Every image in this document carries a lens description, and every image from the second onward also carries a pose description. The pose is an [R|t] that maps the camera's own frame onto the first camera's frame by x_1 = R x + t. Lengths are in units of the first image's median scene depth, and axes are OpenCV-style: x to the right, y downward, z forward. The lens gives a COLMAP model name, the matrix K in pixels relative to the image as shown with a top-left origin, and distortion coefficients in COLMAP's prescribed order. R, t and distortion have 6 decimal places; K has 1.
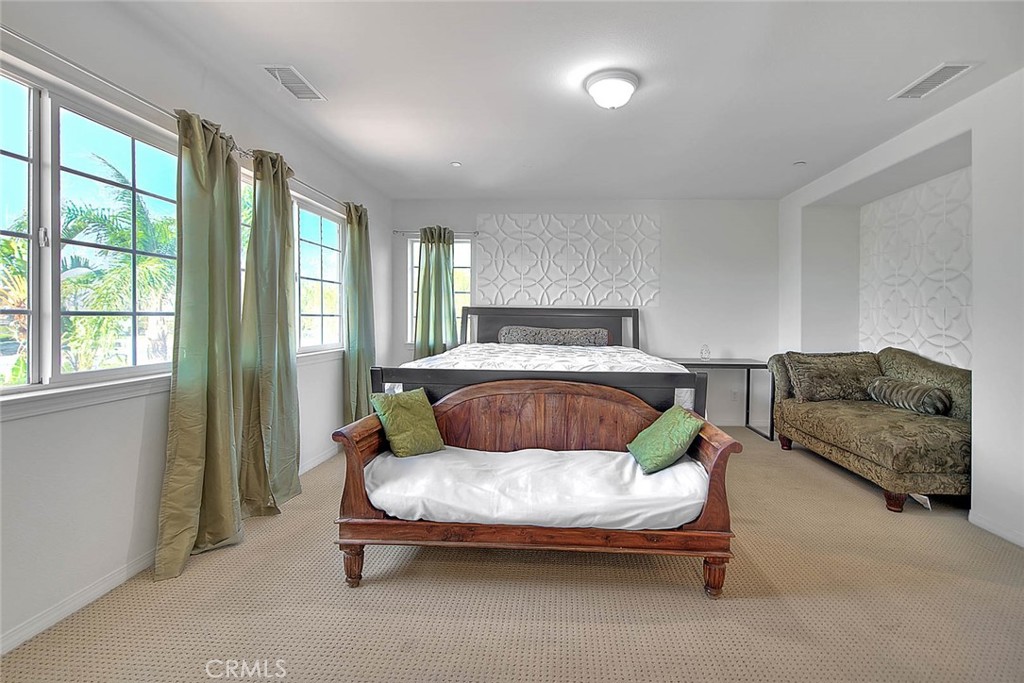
lens RADIAL K [[419.7, 0, 508.7], [0, 419.7, 318.5], [0, 0, 1]] dist [-0.002732, 0.000016]
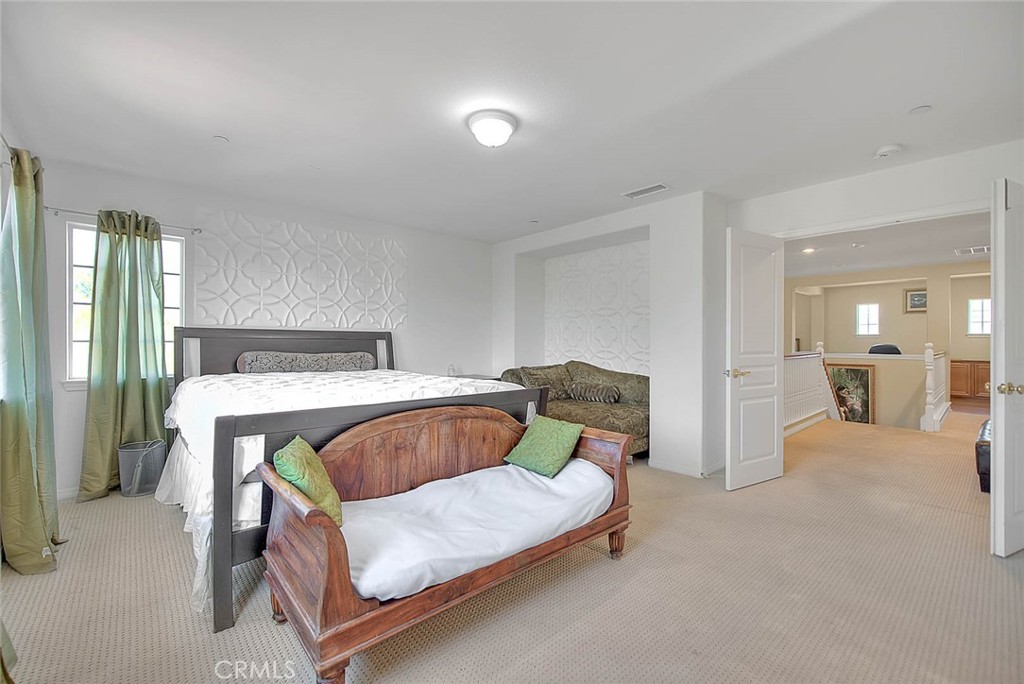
lens RADIAL K [[418.2, 0, 483.9], [0, 418.2, 340.4], [0, 0, 1]] dist [0.001471, -0.000002]
pose [[0.752341, -0.005387, 0.658752, -0.433743], [0.004609, 0.999985, 0.002914, -0.009140], [-0.658758, 0.000844, 0.752354, 0.194275]]
